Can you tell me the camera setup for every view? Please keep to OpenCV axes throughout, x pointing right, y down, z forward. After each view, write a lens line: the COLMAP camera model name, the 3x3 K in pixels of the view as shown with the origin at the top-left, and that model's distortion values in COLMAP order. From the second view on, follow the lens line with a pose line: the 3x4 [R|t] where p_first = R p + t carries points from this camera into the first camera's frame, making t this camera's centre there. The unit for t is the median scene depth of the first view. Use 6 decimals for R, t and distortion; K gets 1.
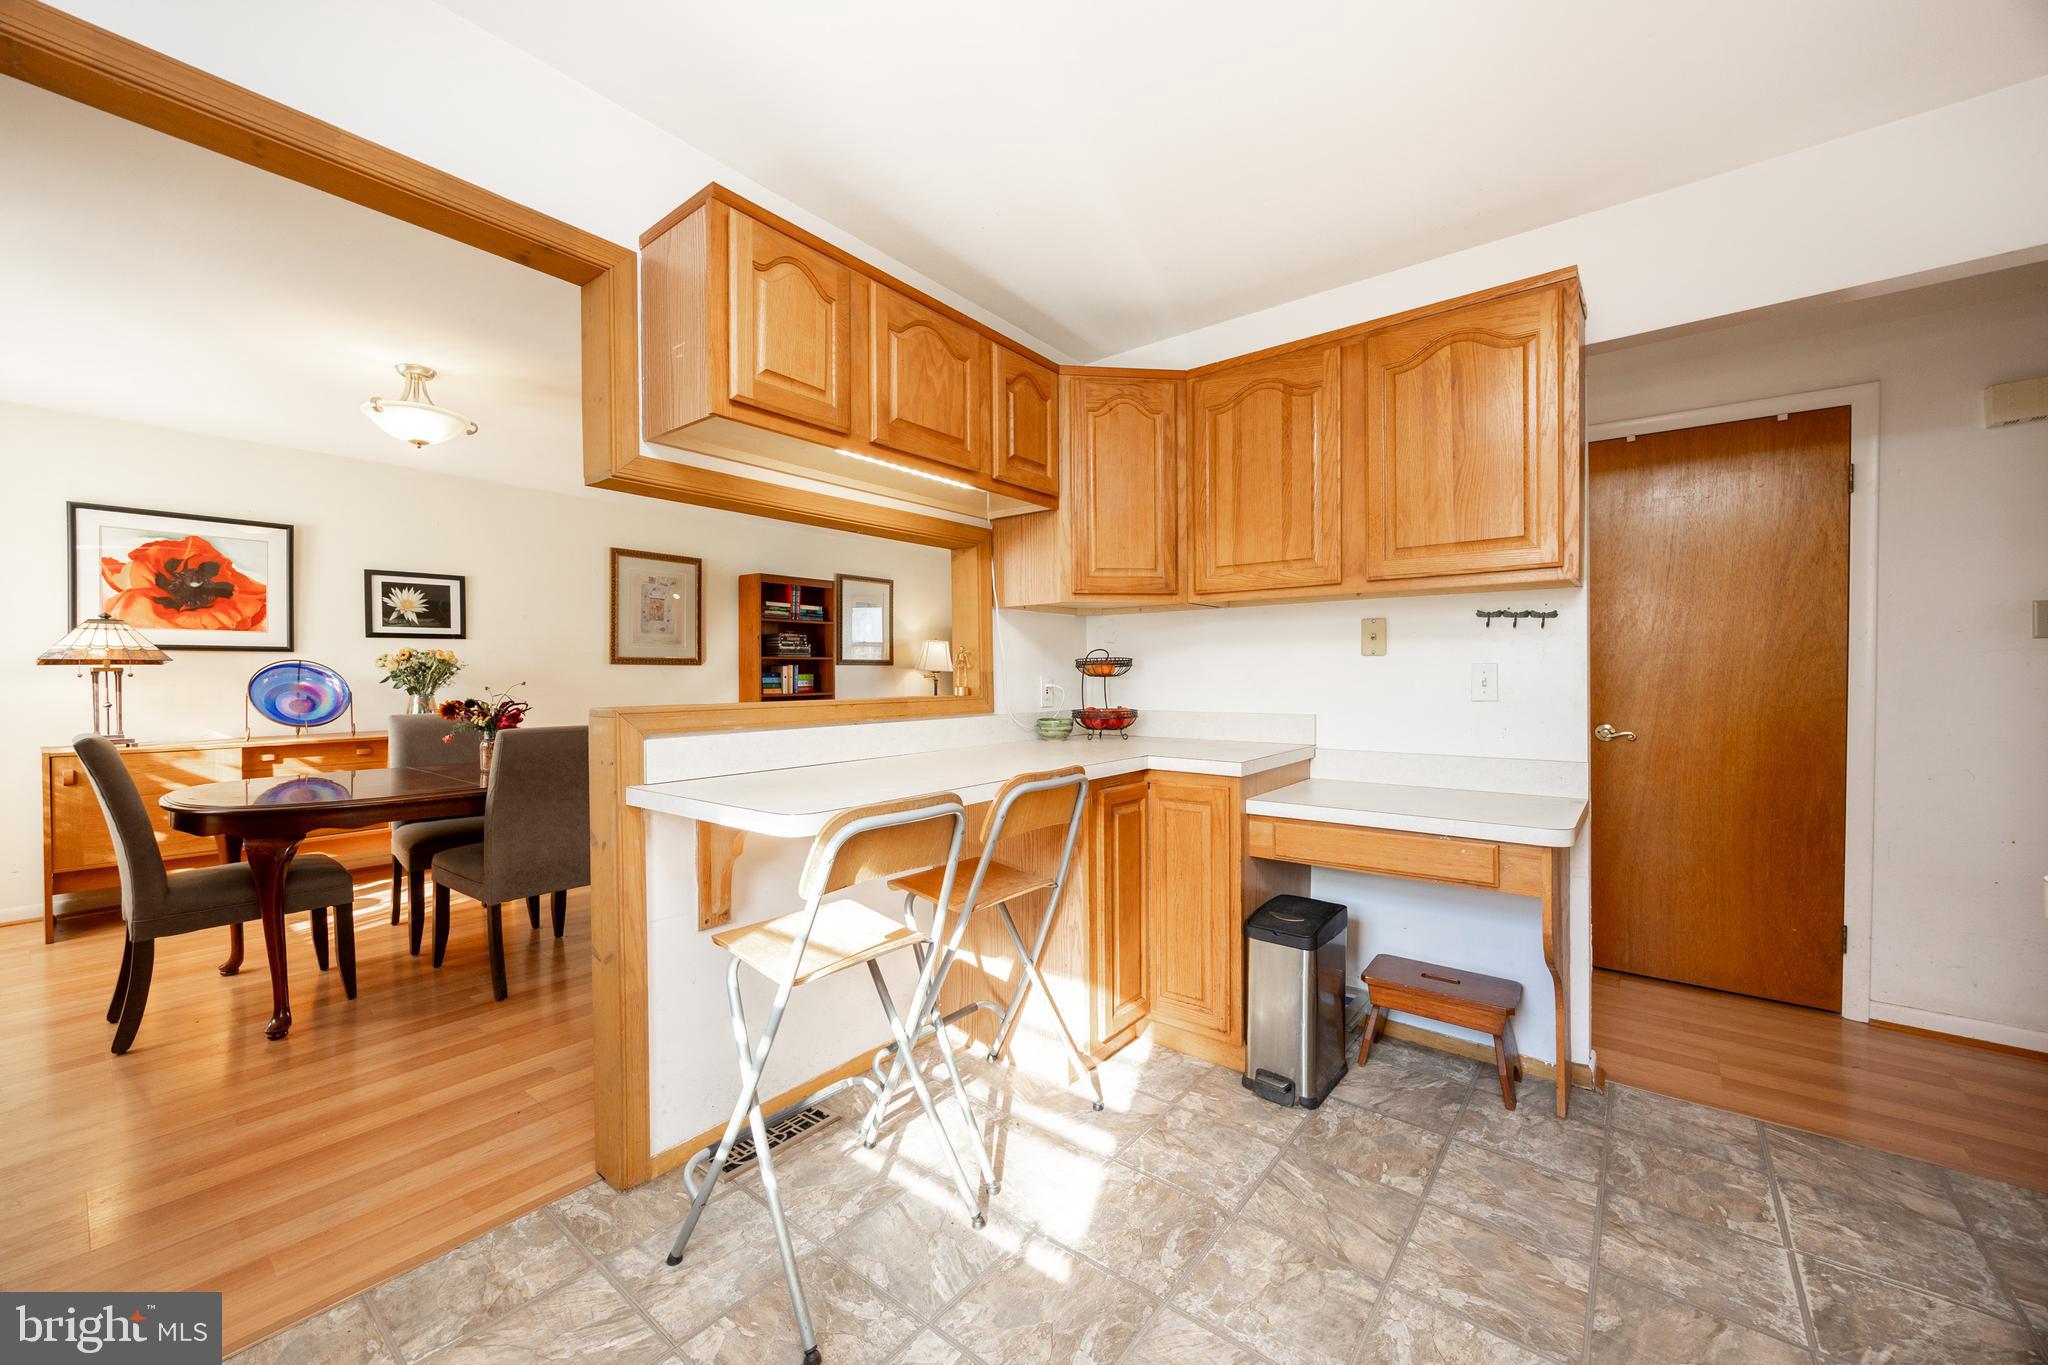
lens RADIAL K [[782.3, 0, 1024.6], [0, 782.3, 675.1], [0, 0, 1]] dist [-0.001968, -0.000104]
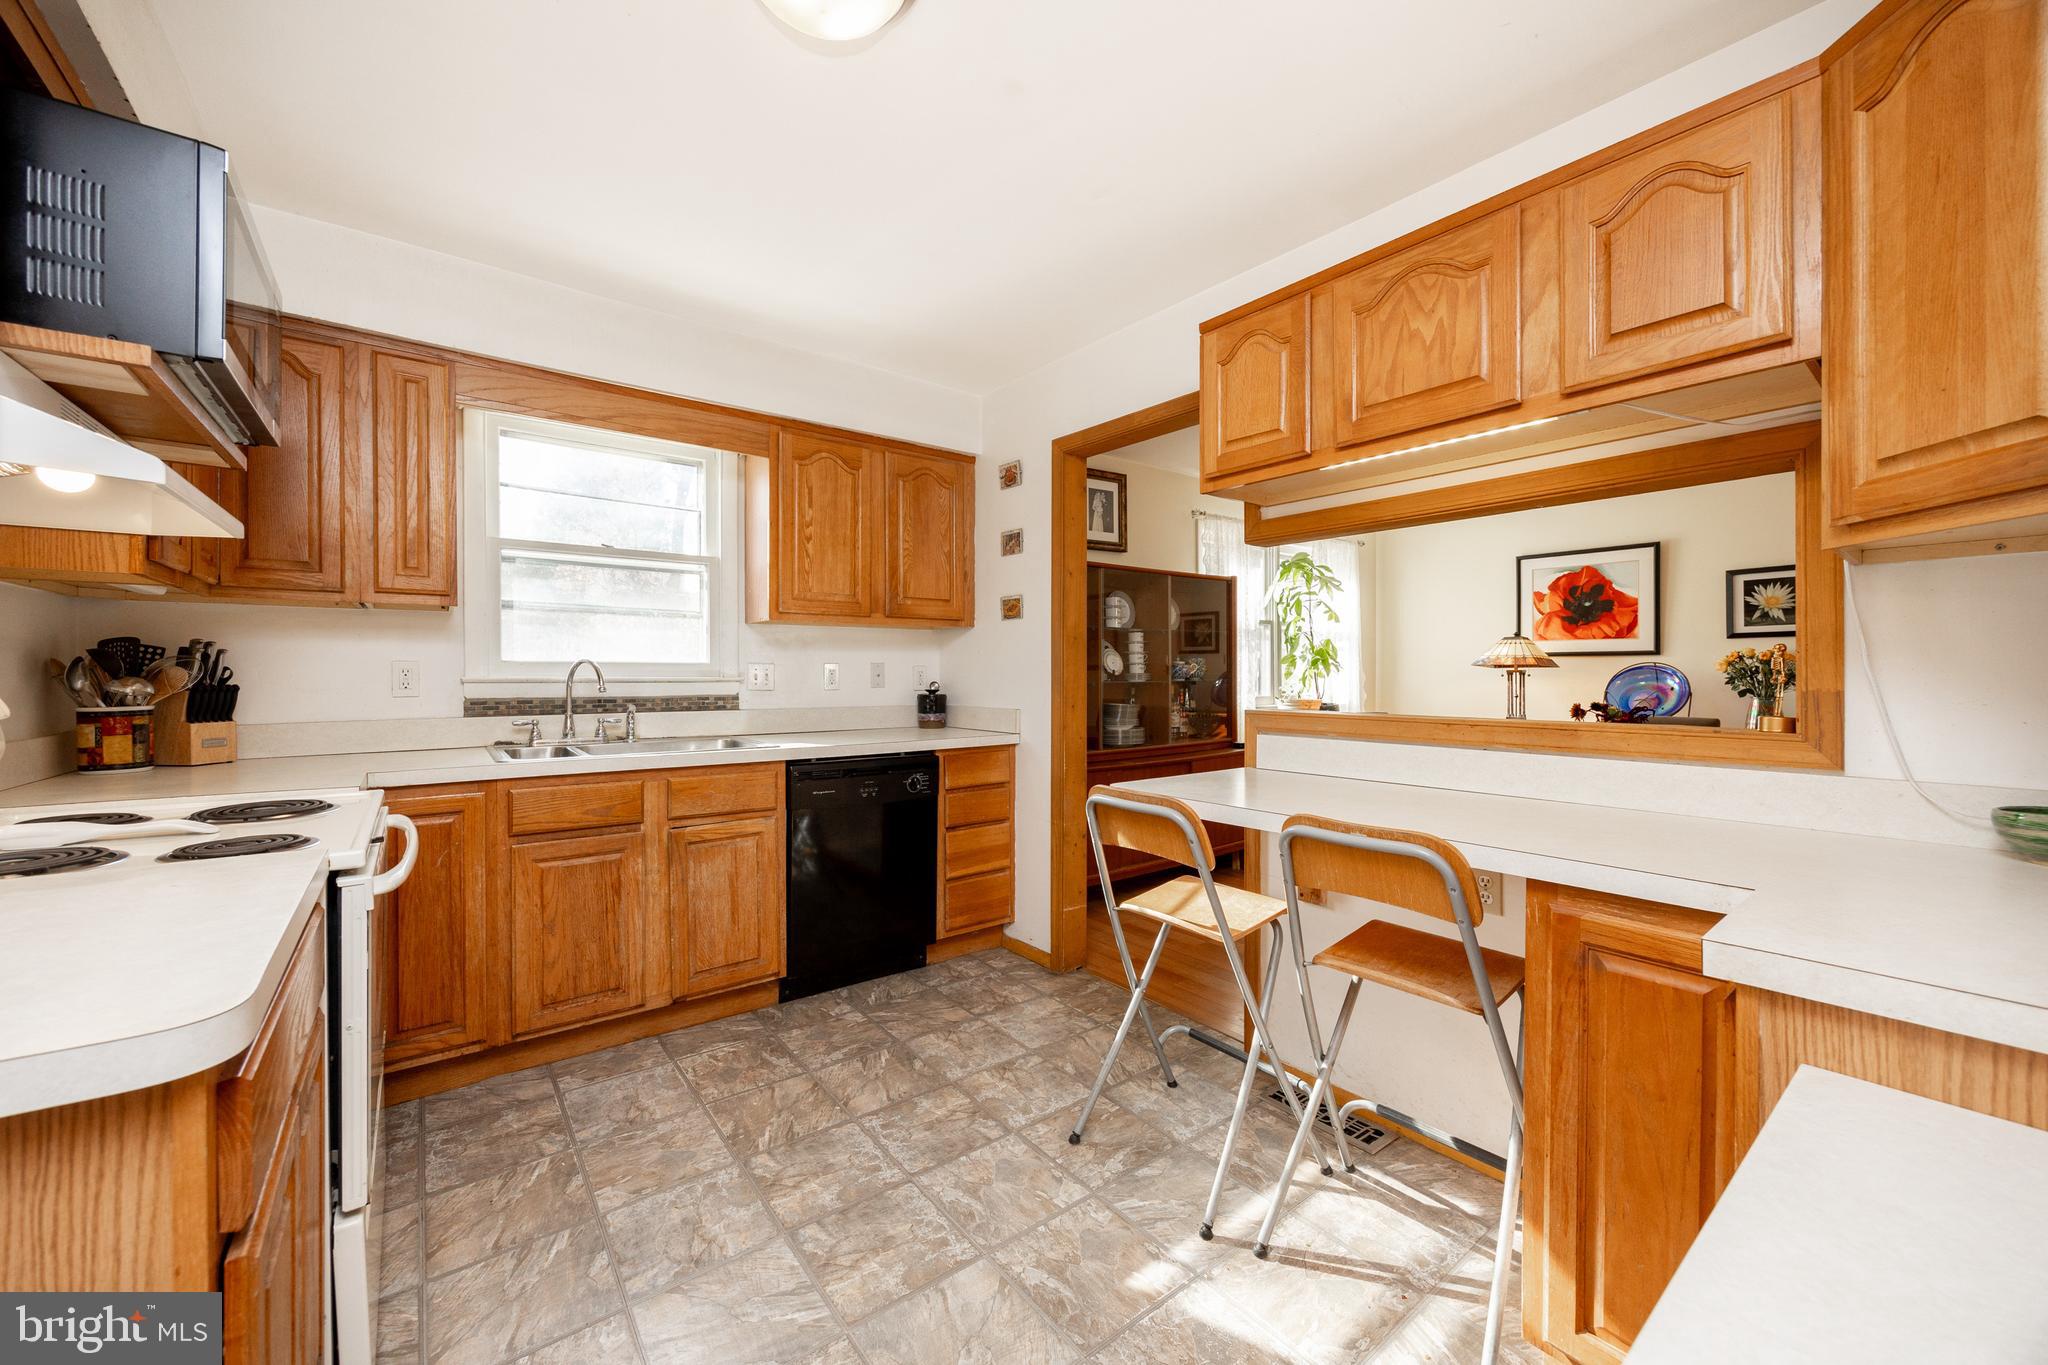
lens RADIAL K [[782.3, 0, 1024.6], [0, 782.3, 675.1], [0, 0, 1]] dist [-0.001968, -0.000104]
pose [[-0.230628, 0.010621, -0.972984, 0.400632], [0.001167, 0.999943, 0.010639, -0.015043], [0.973041, 0.001318, -0.230627, 0.410984]]
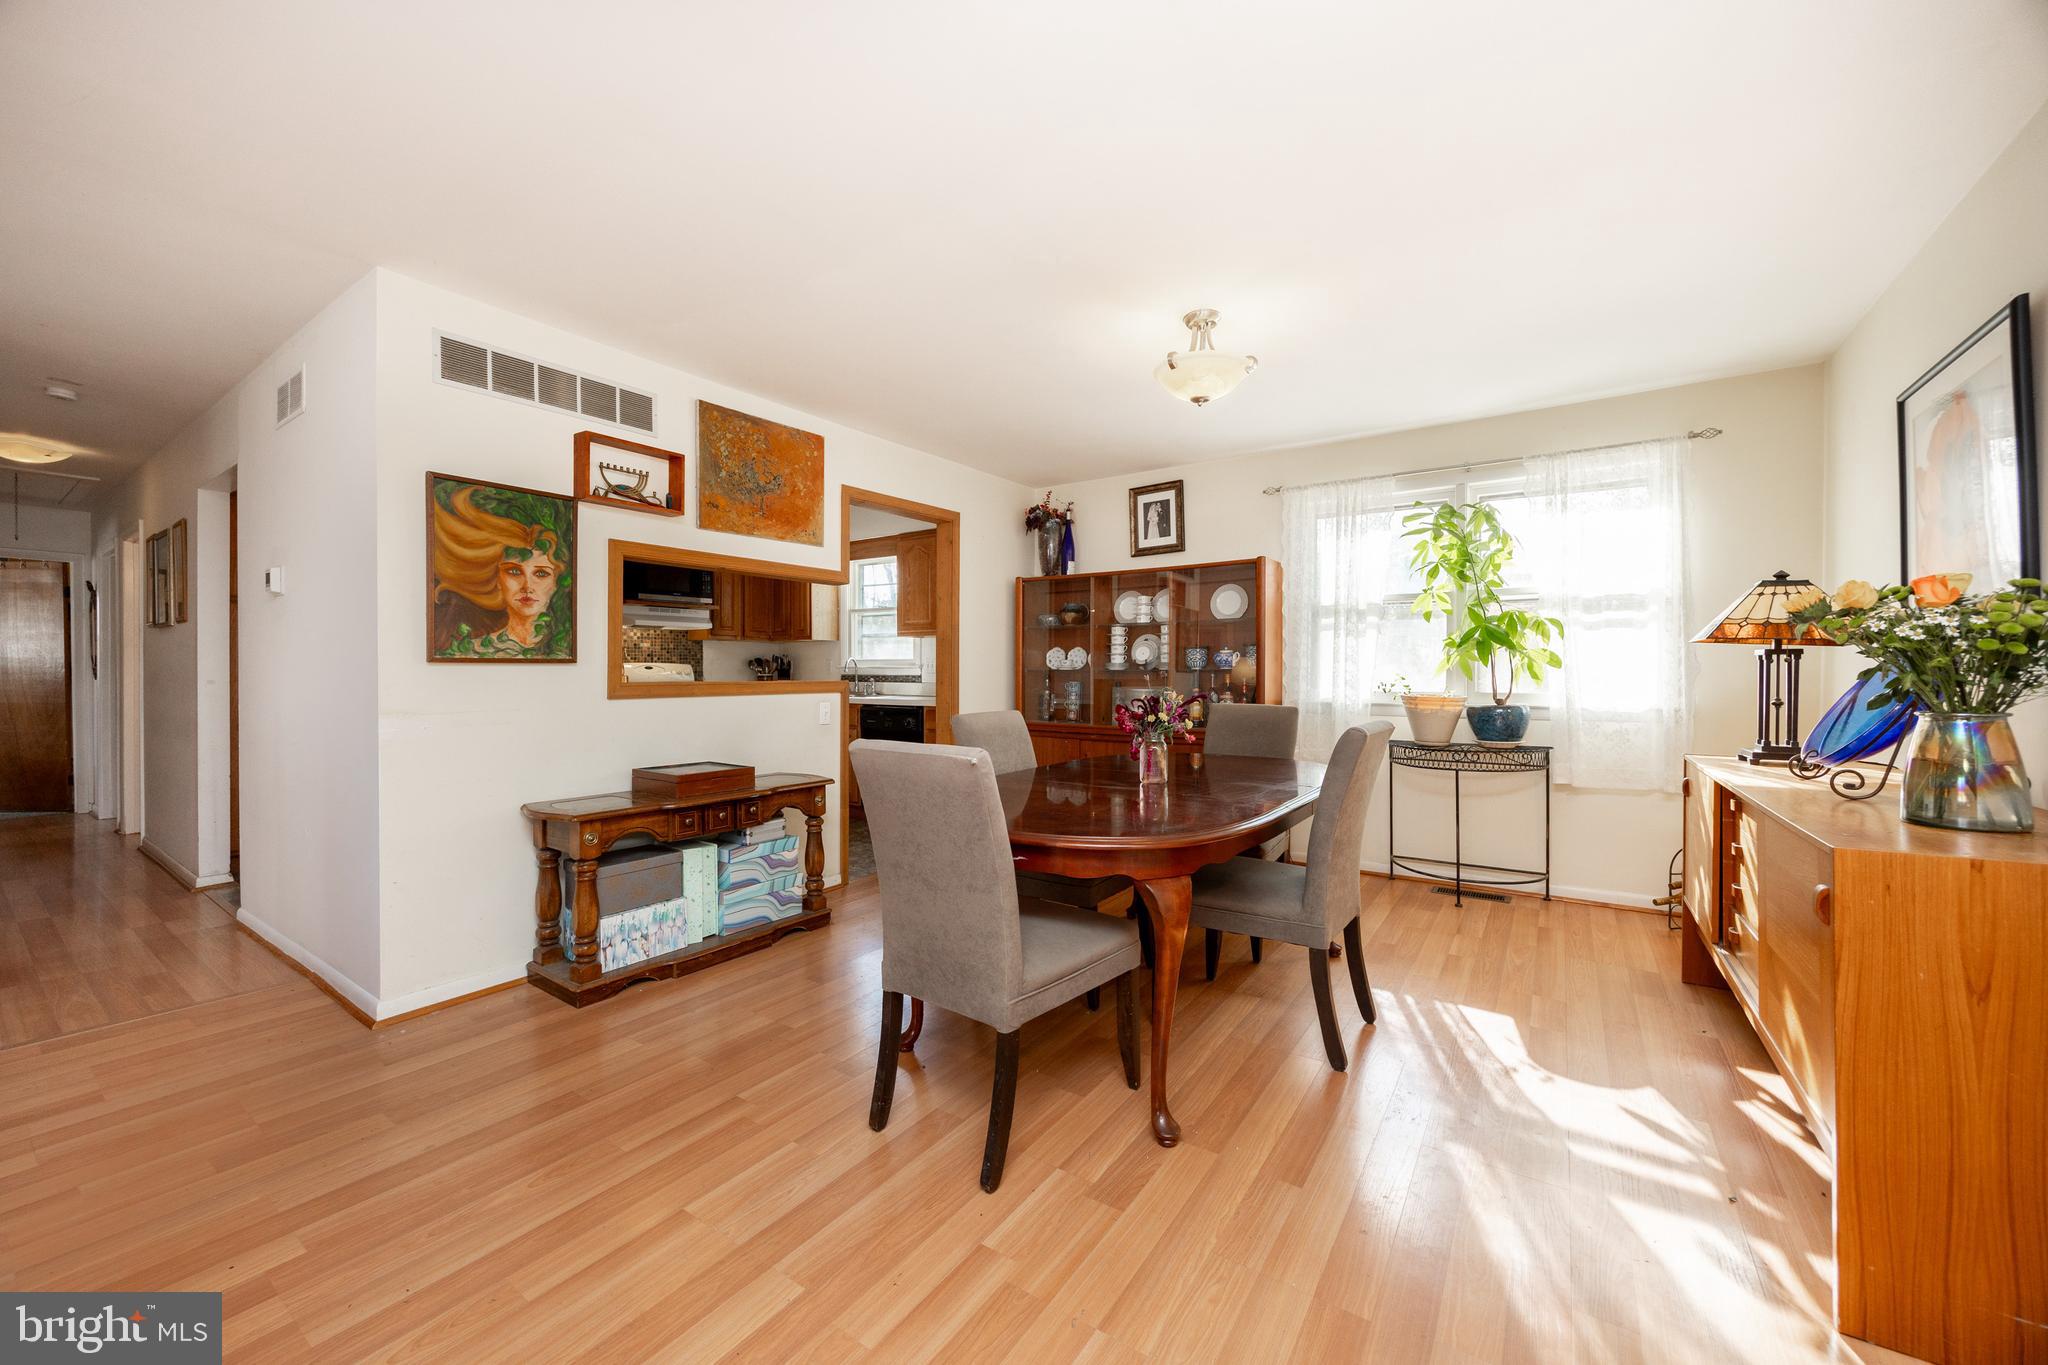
lens RADIAL K [[782.3, 0, 1024.6], [0, 782.3, 675.1], [0, 0, 1]] dist [-0.001968, -0.000104]
pose [[-0.997603, 0.003262, -0.069124, -0.421810], [0.002938, 0.999984, 0.004790, 0.006116], [0.069138, 0.004575, -0.997597, 1.511688]]
